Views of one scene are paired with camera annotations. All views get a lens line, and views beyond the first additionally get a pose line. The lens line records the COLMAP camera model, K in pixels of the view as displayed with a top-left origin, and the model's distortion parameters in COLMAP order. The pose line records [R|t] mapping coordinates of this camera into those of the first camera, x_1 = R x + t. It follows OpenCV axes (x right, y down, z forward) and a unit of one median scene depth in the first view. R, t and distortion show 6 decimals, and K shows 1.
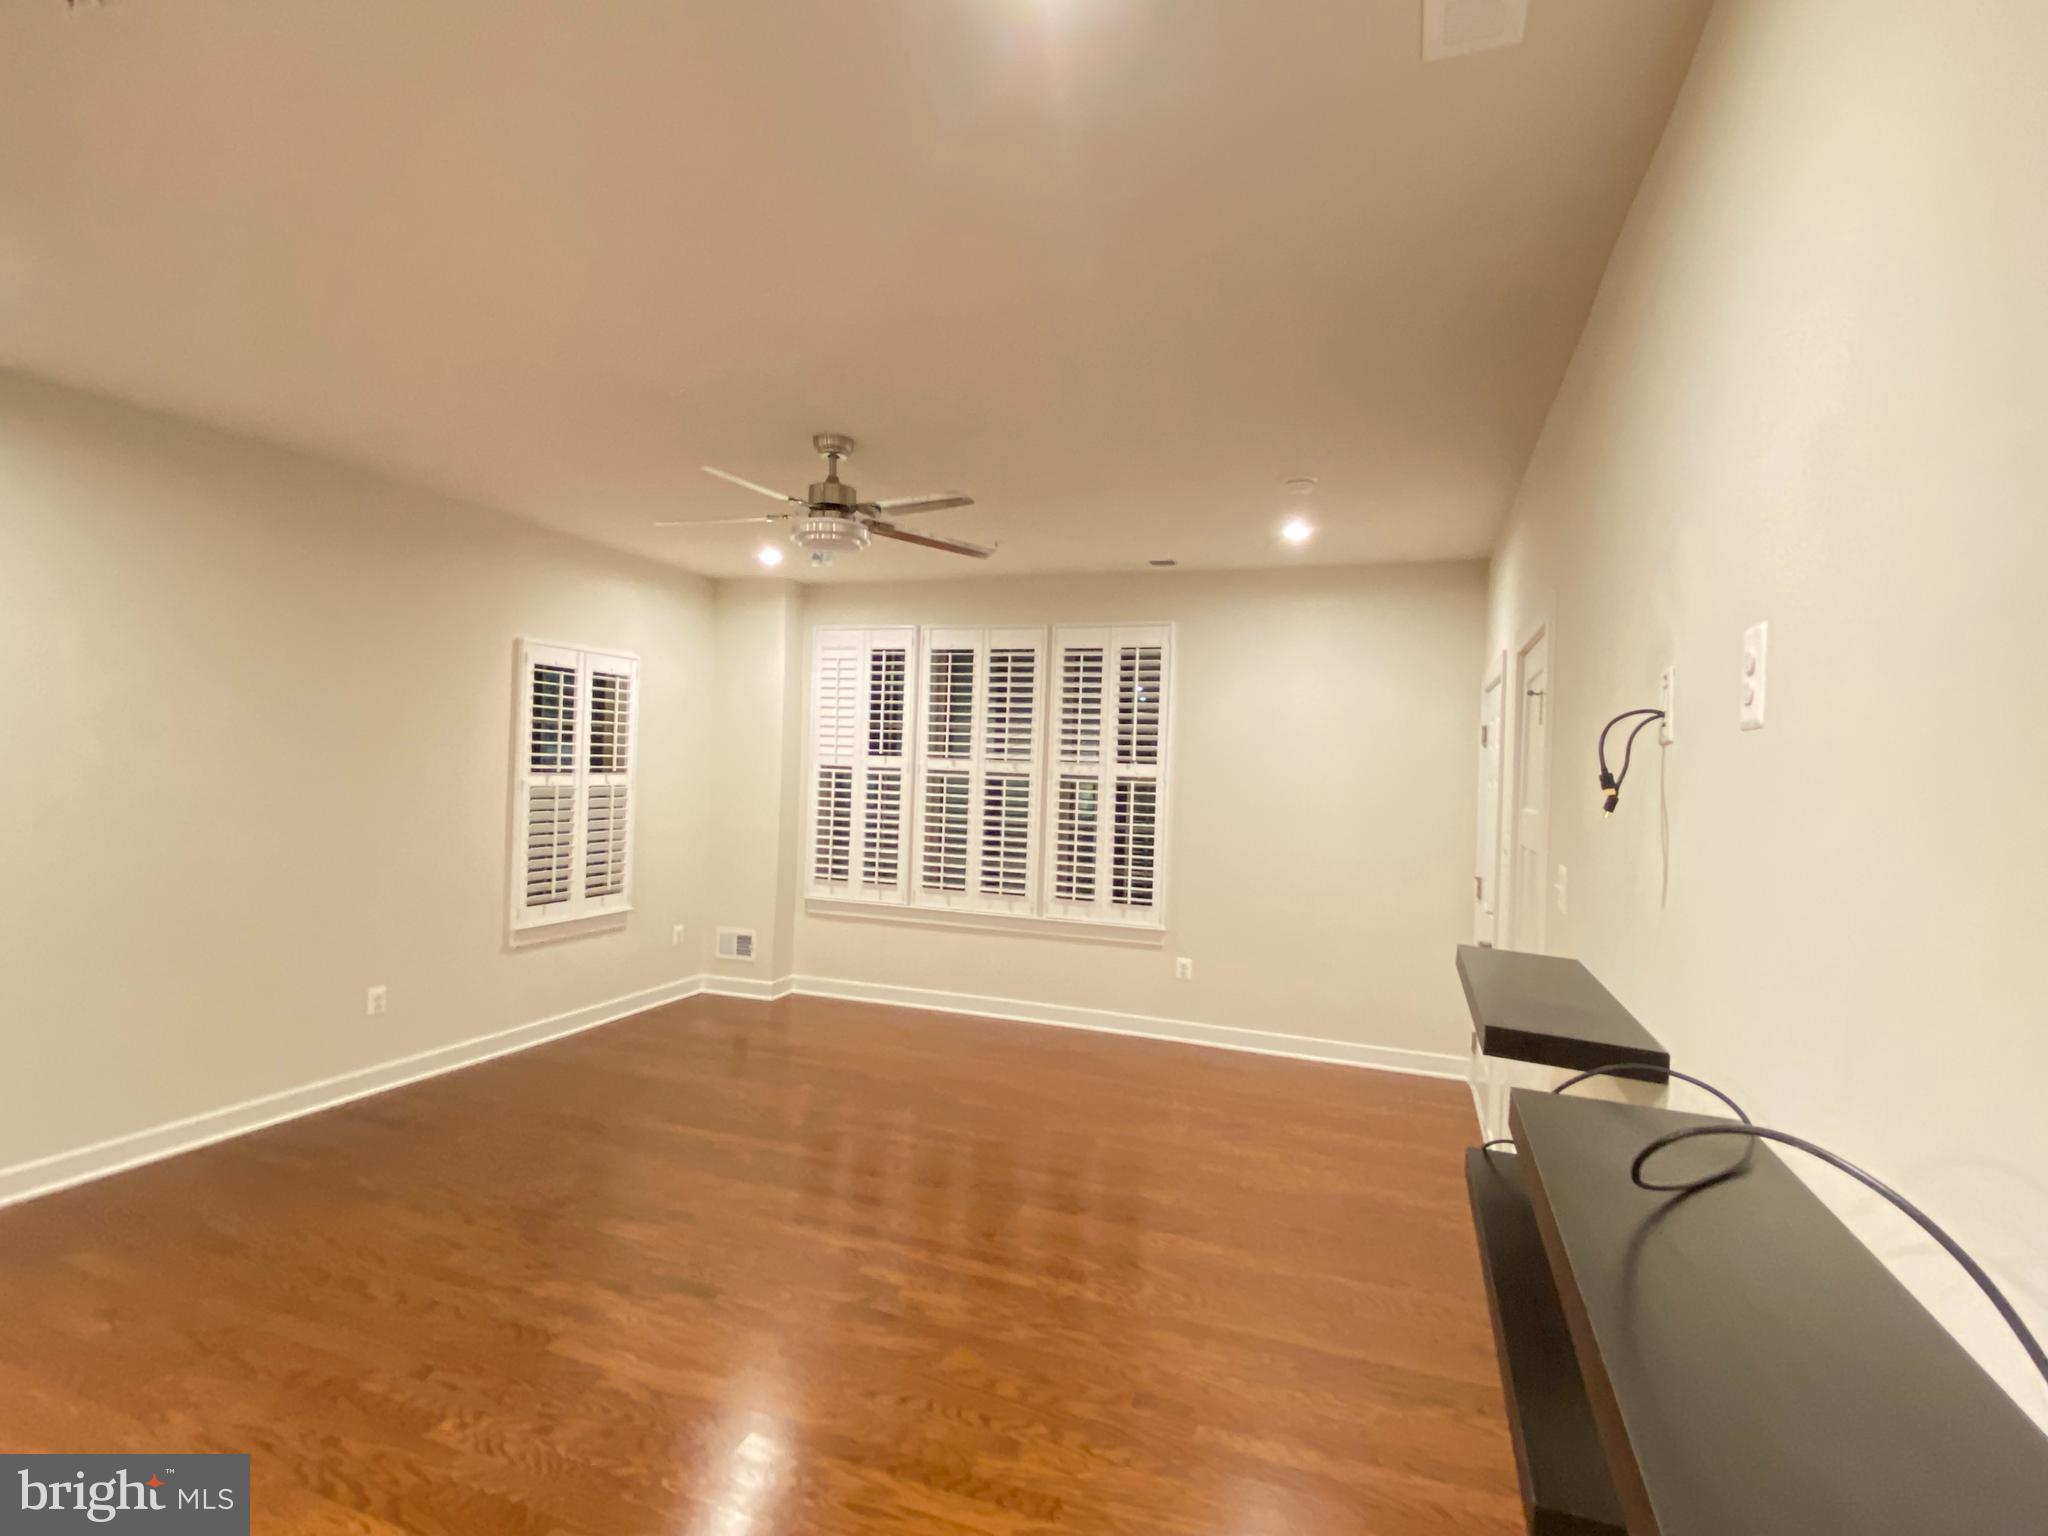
lens RADIAL K [[1015.7, 0, 1024.0], [0, 1015.7, 768.0], [0, 0, 1]] dist [0.001078, -0.000448]
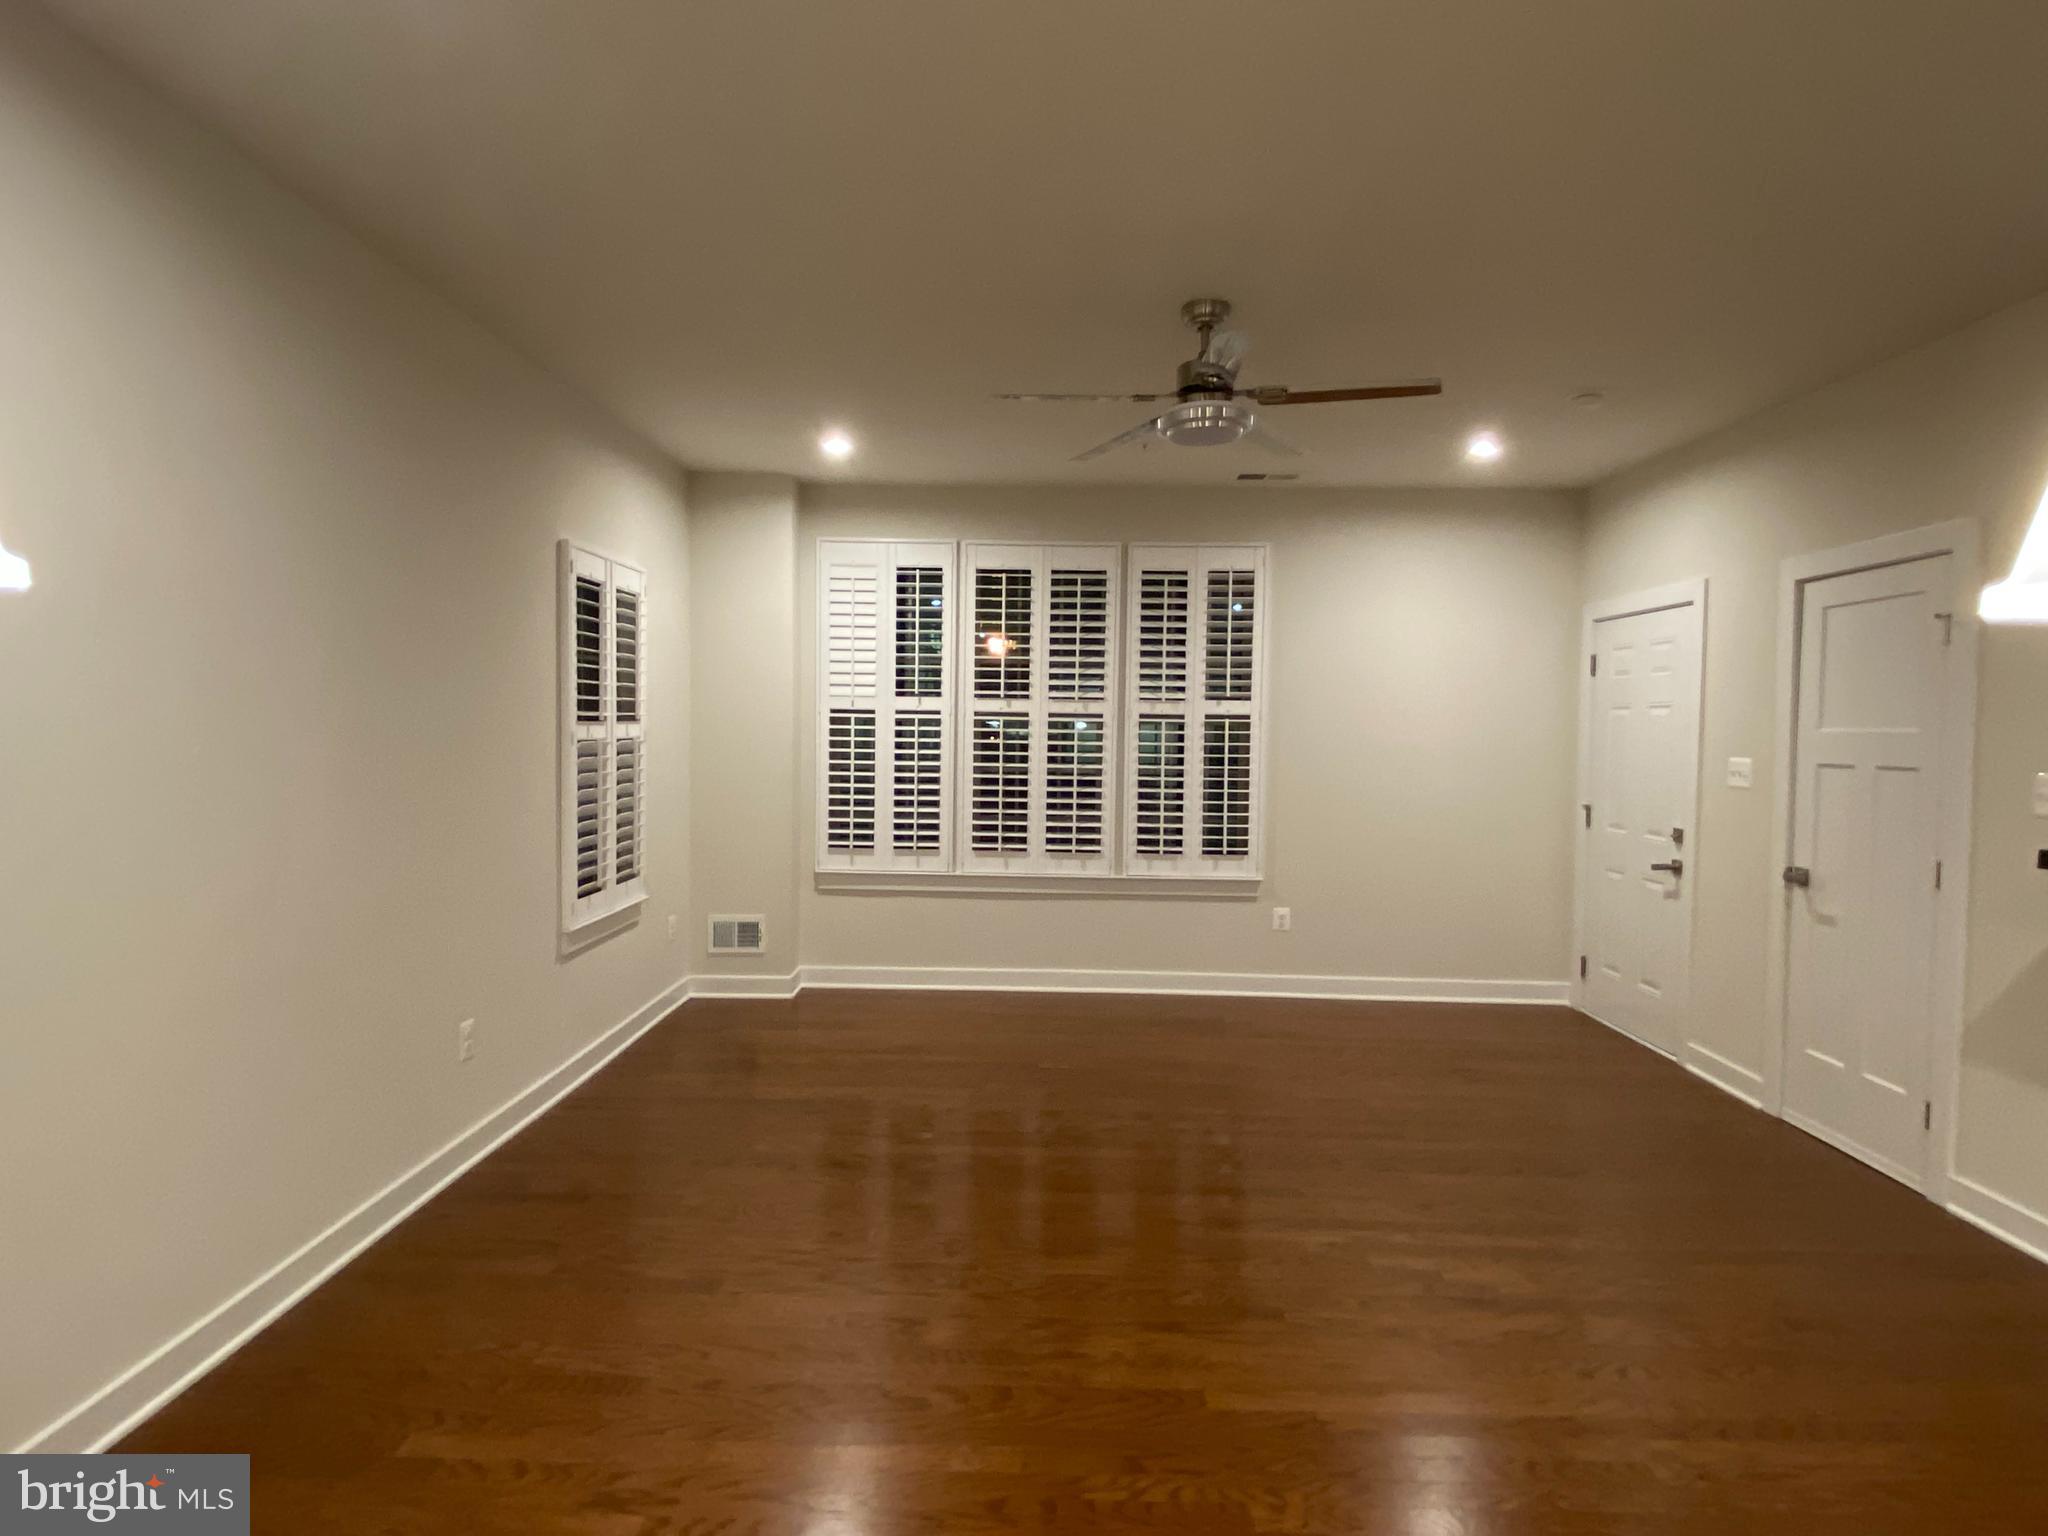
lens RADIAL K [[1138.5, 0, 1023.2], [0, 1138.5, 786.5], [0, 0, 1]] dist [-0.004736, -0.001005]
pose [[0.948404, -0.039006, 0.314657, -0.372345], [0.019566, 0.997712, 0.064707, 0.003138], [-0.316461, -0.055211, 0.946997, 0.086563]]
